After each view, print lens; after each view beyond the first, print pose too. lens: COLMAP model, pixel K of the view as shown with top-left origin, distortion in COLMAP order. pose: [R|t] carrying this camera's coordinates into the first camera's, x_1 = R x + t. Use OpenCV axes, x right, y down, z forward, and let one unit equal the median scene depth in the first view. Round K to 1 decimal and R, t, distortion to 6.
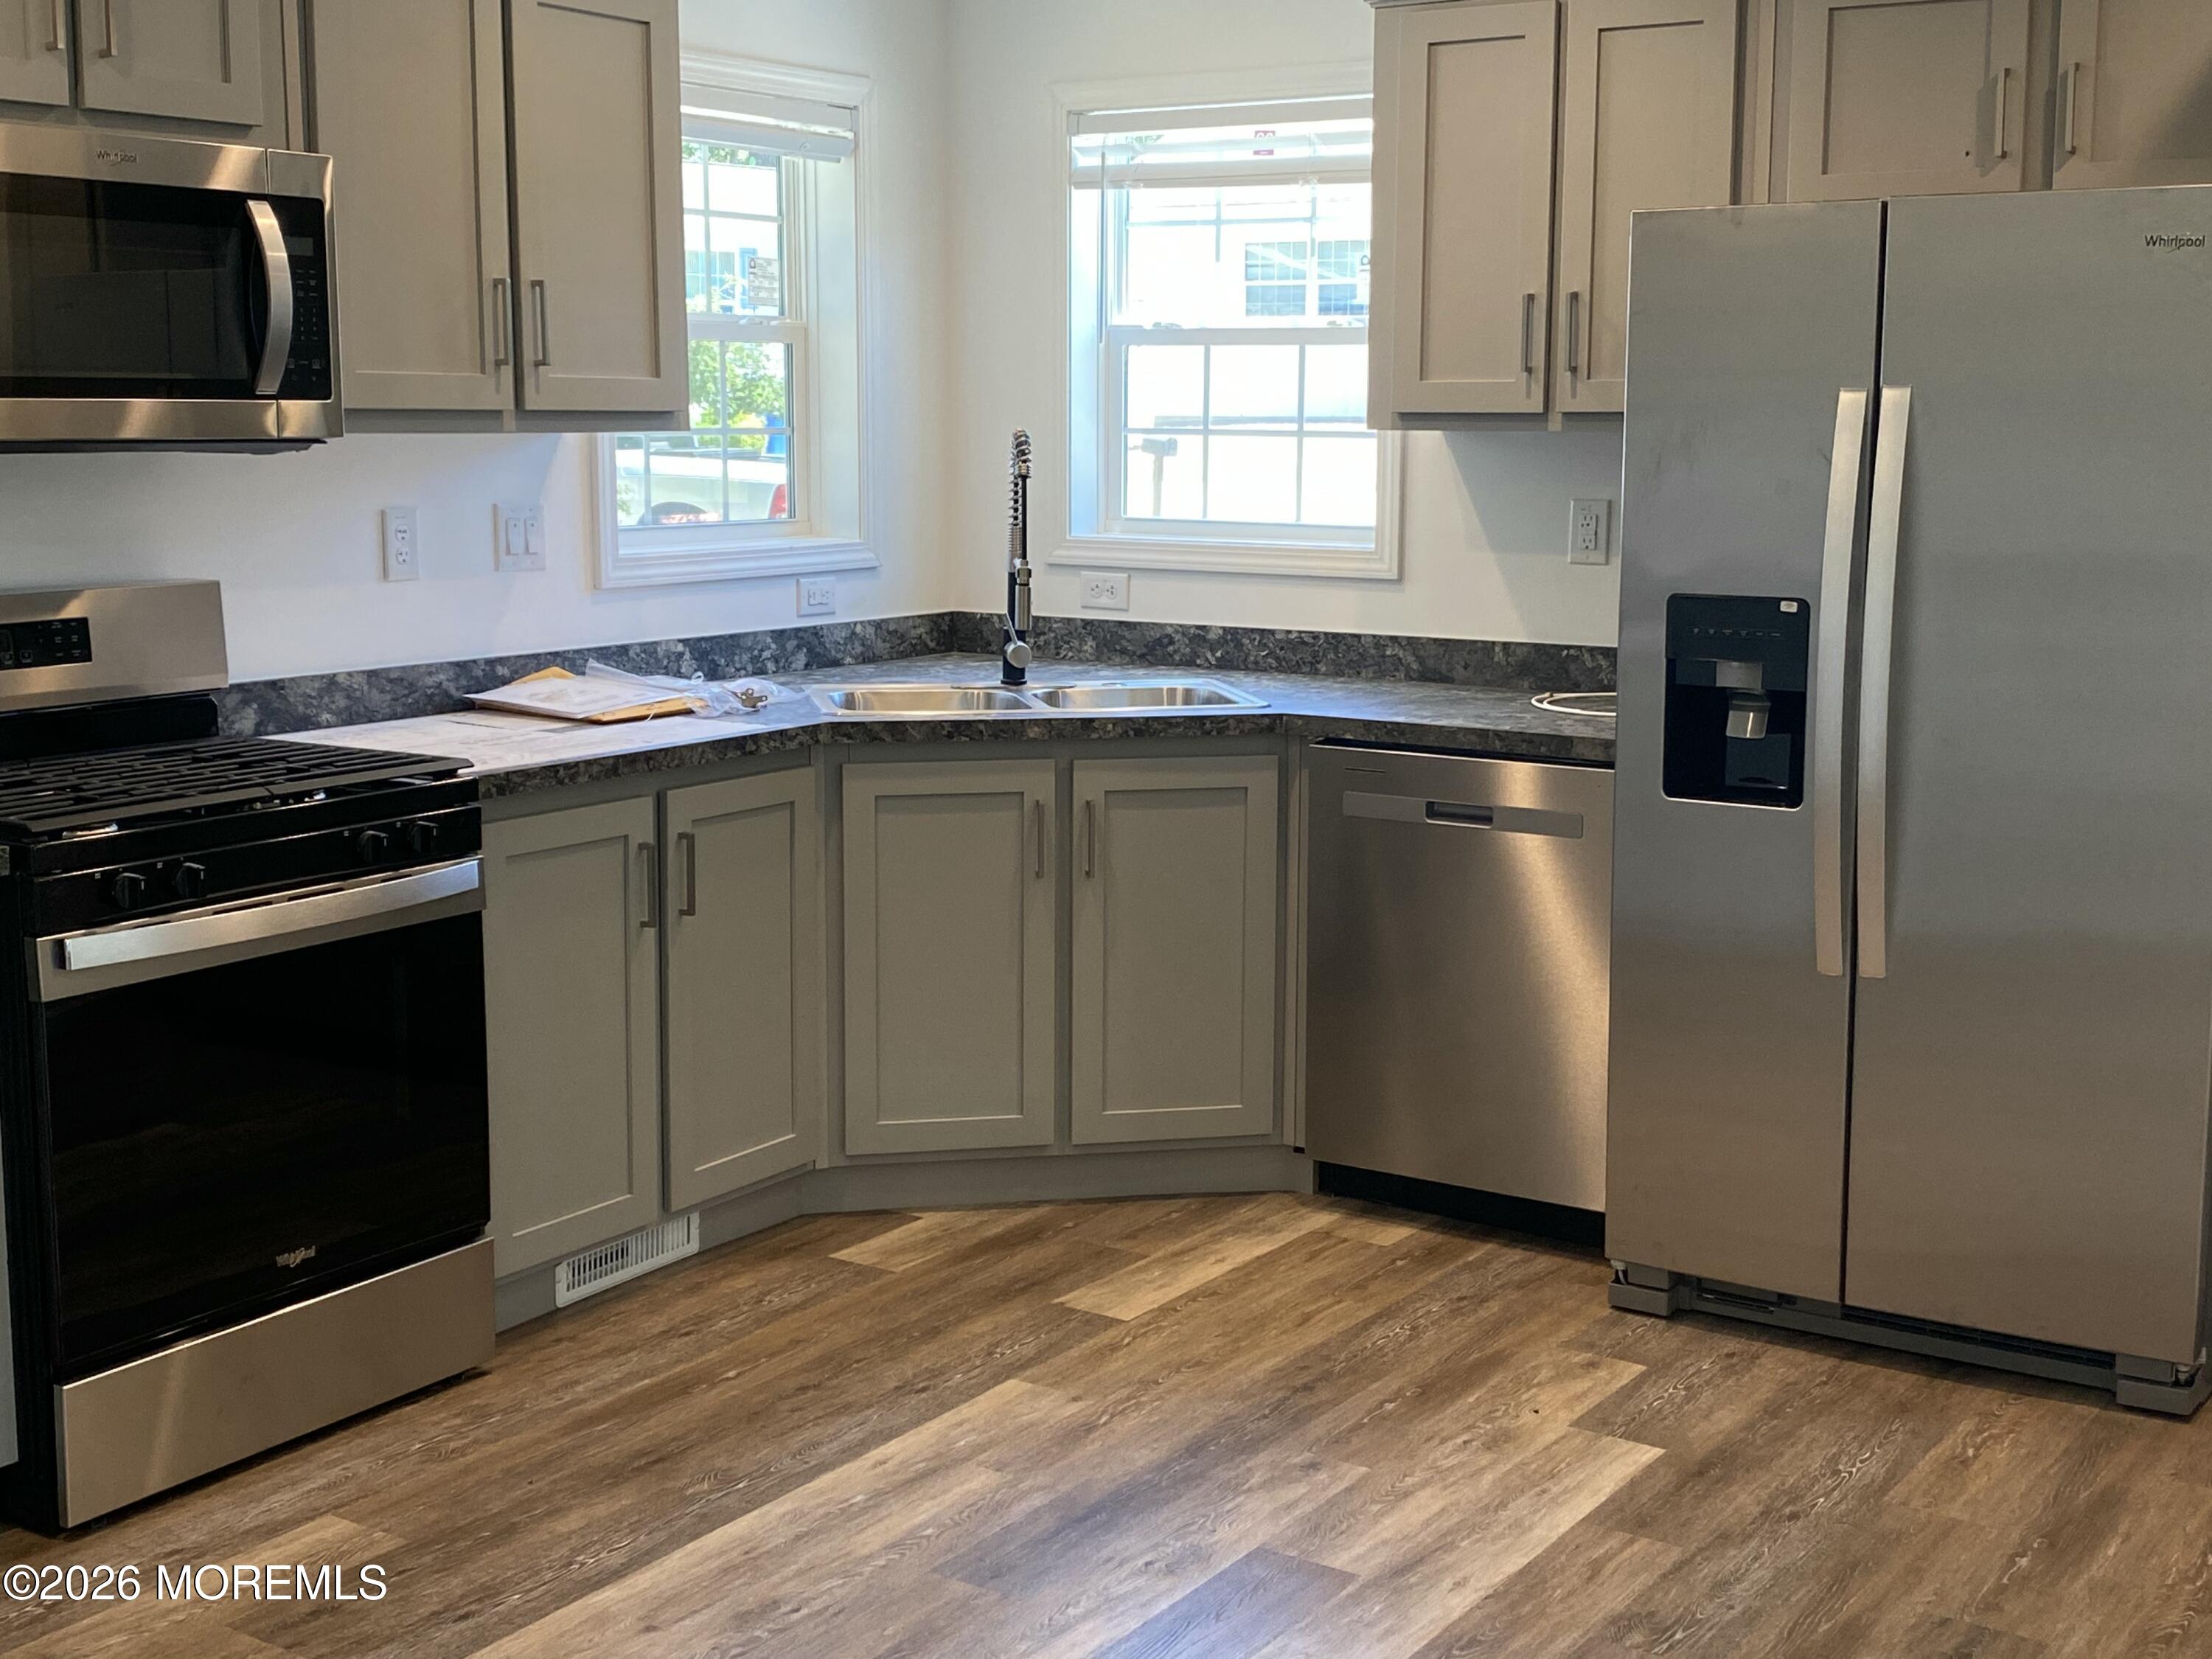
lens RADIAL K [[2803.8, 0, 1103.4], [0, 2803.8, 813.7], [0, 0, 1]] dist [0.102250, 0.000000]
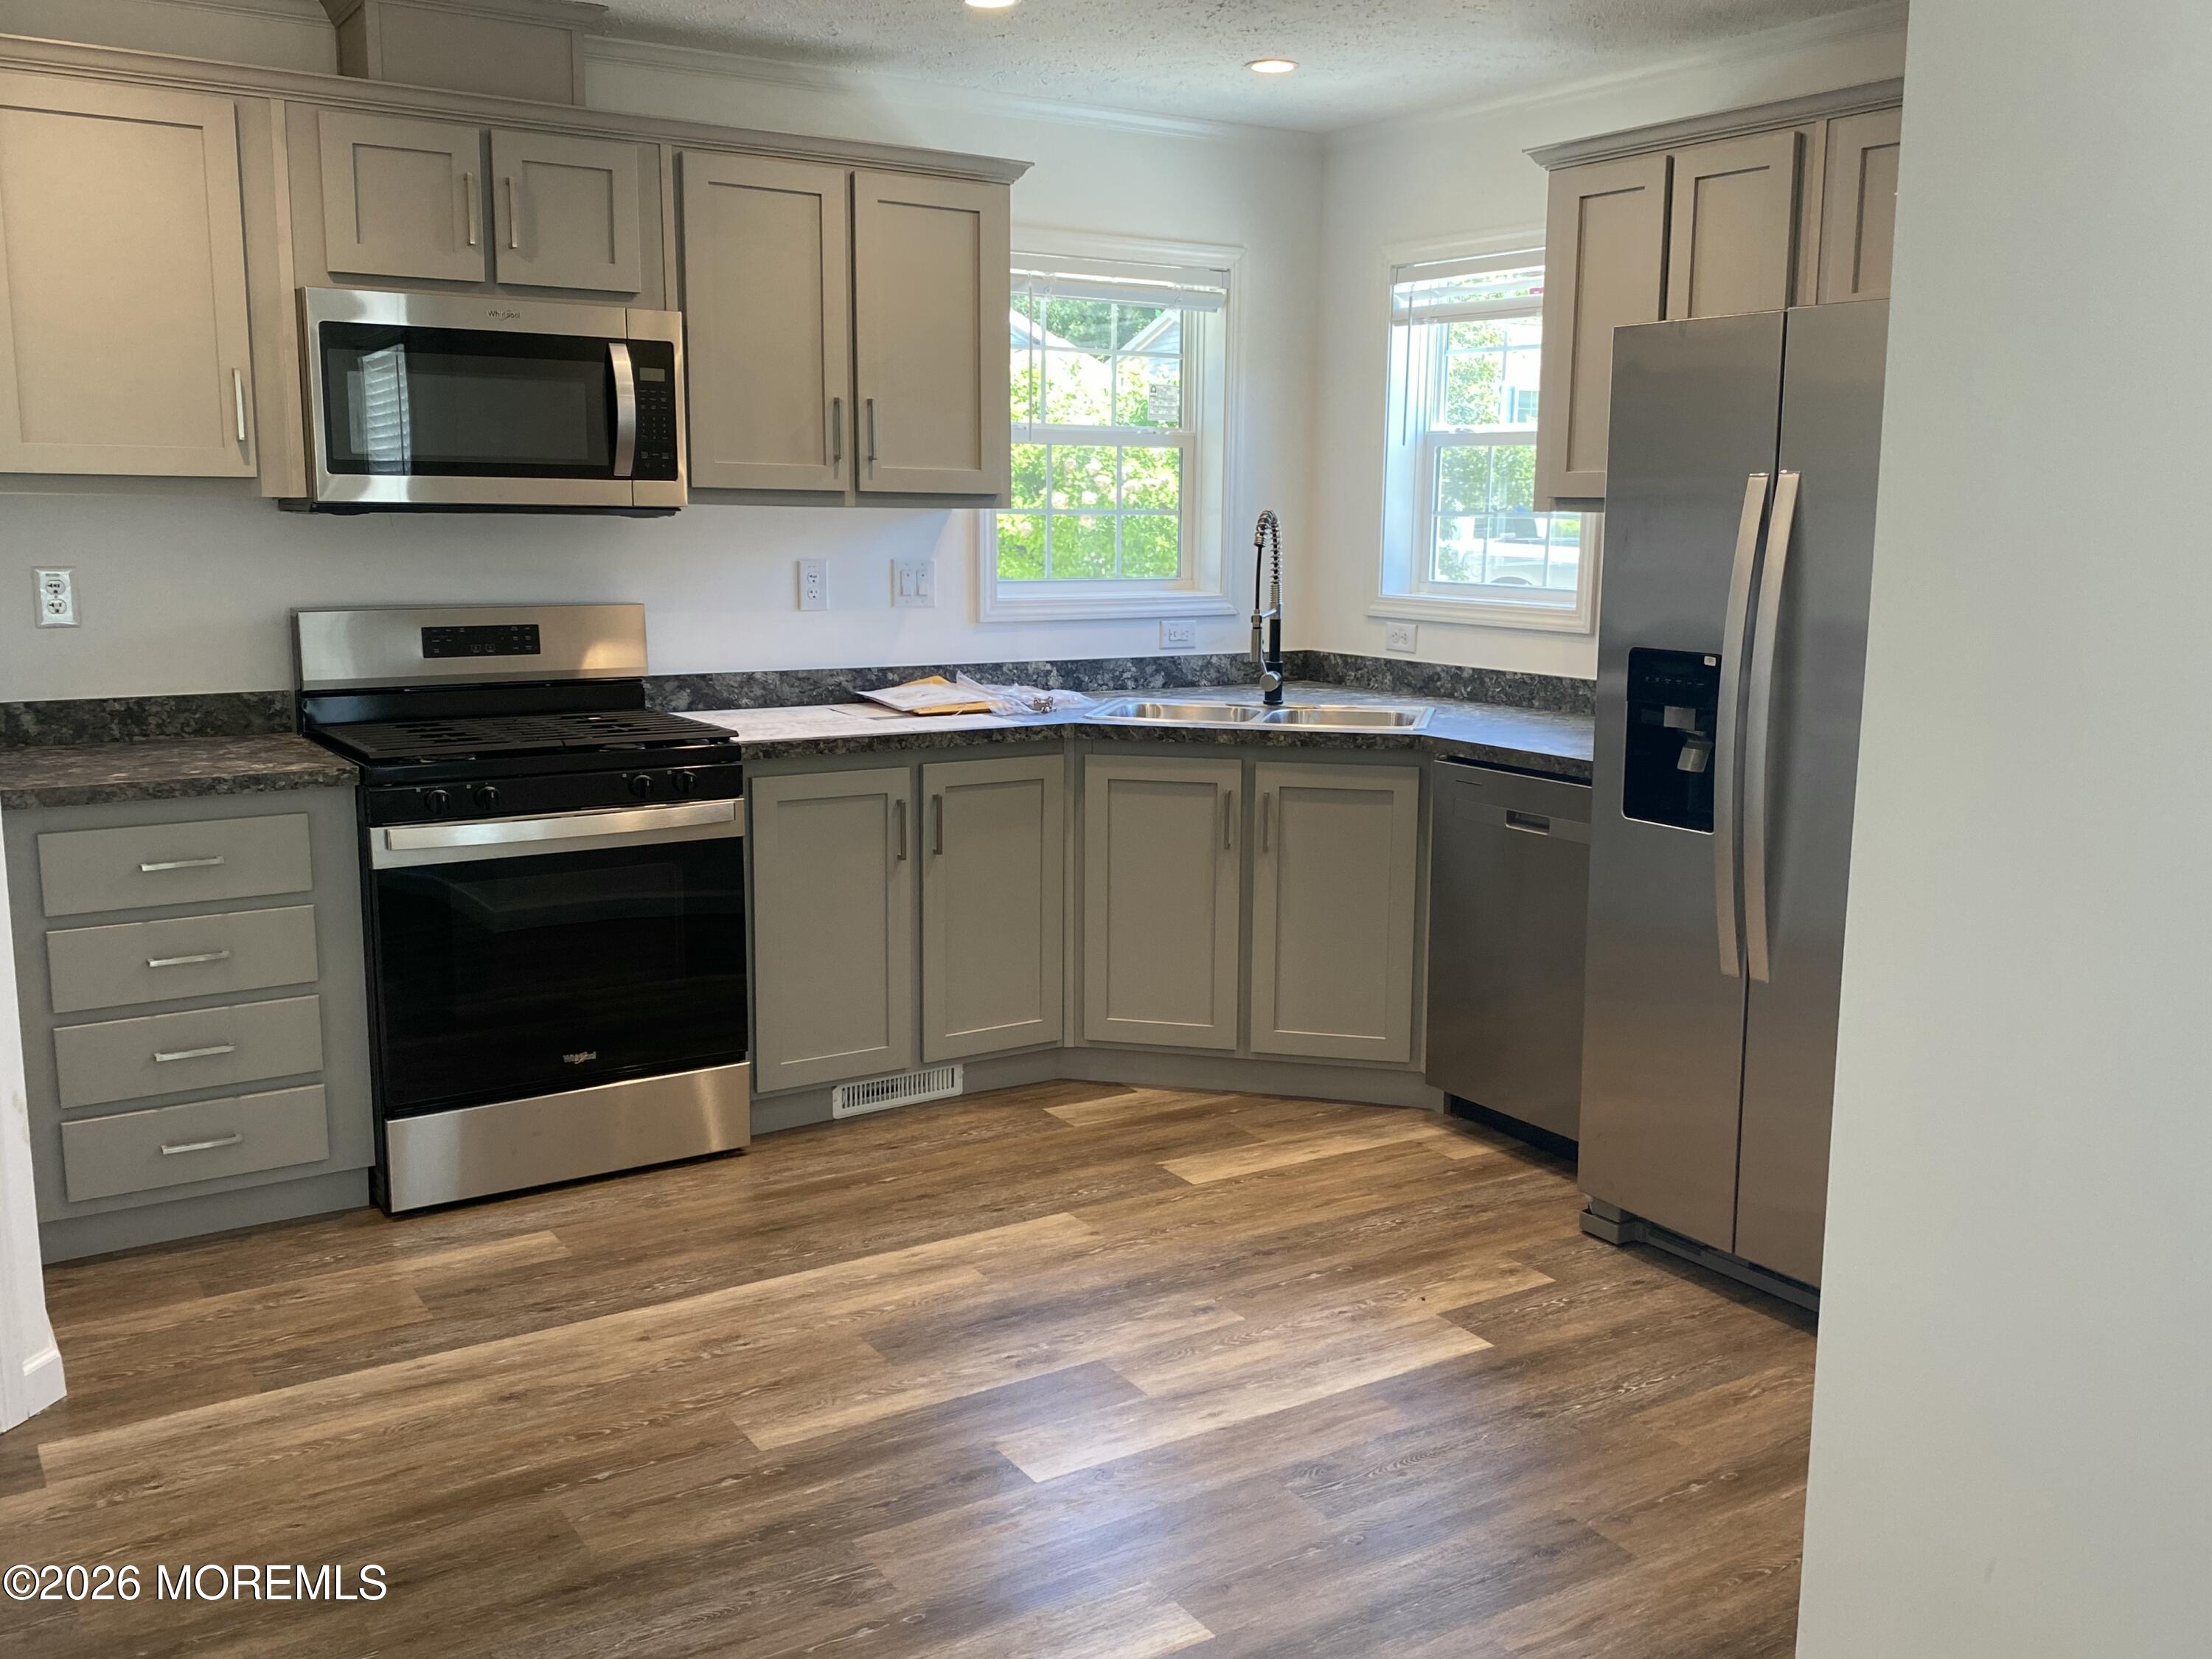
lens RADIAL K [[2001.5, 0, 1107.4], [0, 2001.5, 850.2], [0, 0, 1]] dist [0.114227, -0.008360]
pose [[0.916726, 0.075534, -0.392311, 0.328073], [-0.066353, 0.997113, 0.036931, -0.008459], [0.393967, -0.007825, 0.919091, 0.117105]]
